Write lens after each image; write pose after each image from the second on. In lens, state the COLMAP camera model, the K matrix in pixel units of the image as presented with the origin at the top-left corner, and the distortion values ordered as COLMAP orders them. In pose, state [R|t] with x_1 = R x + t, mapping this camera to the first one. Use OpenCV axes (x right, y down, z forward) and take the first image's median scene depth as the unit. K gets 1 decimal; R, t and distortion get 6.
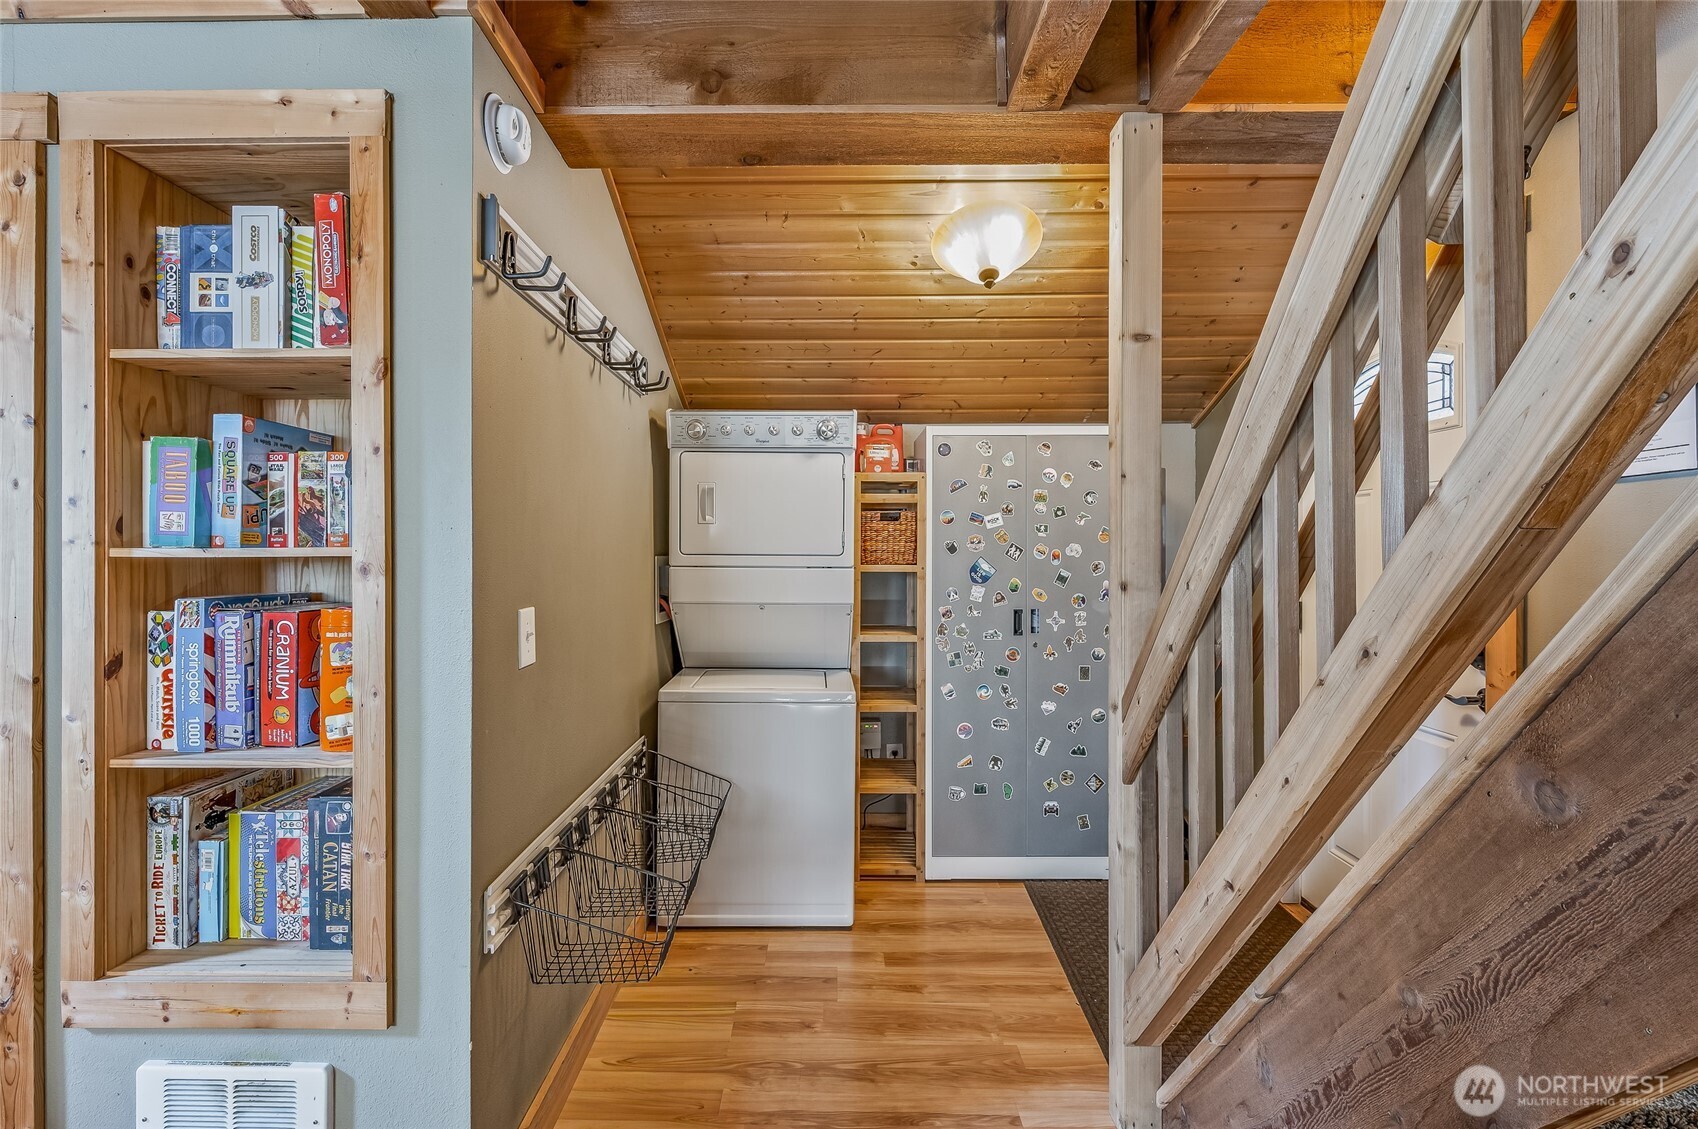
lens RADIAL K [[754.5, 0, 843.1], [0, 754.5, 556.2], [0, 0, 1]] dist [0.000442, 0.000045]
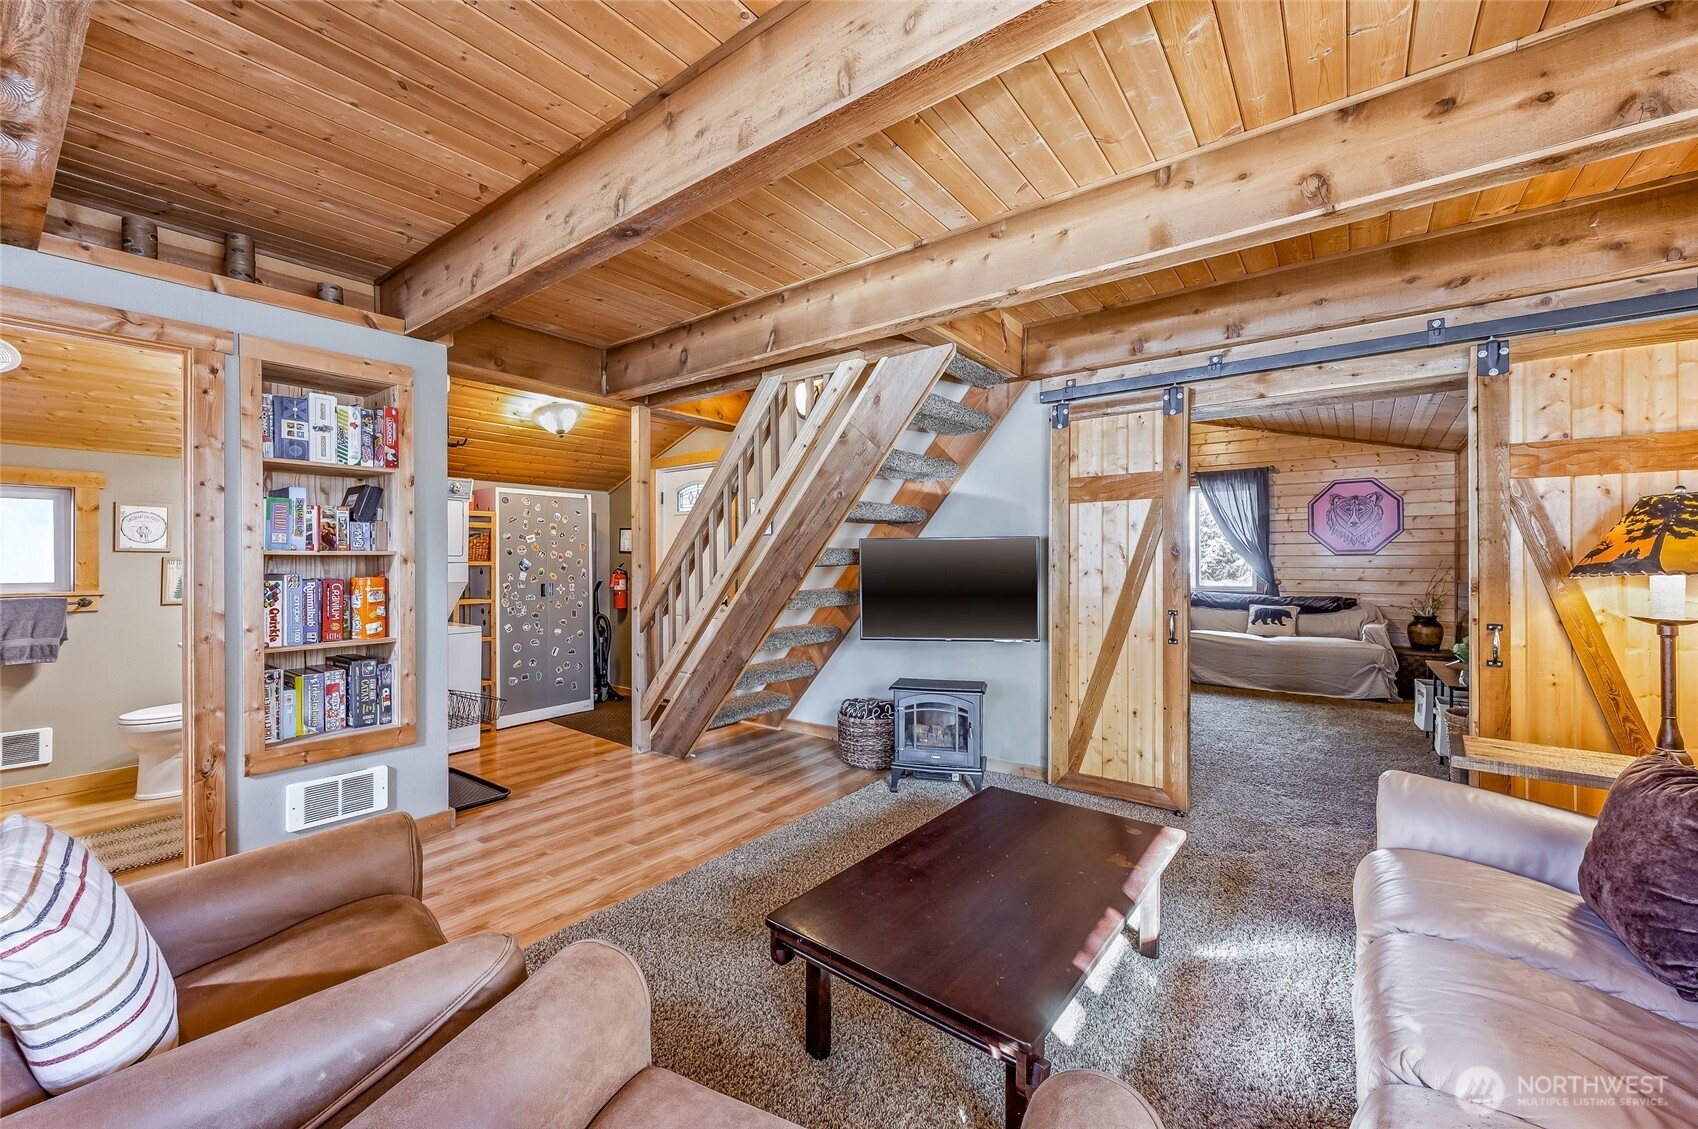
lens RADIAL K [[672.1, 0, 849.0], [0, 672.1, 564.5], [0, 0, 1]] dist [0.000719, 0.000237]
pose [[0.585860, -0.006002, 0.810390, -1.278007], [-0.000027, 0.999972, 0.007426, 0.012395], [-0.810412, -0.004372, 0.585844, -1.202070]]
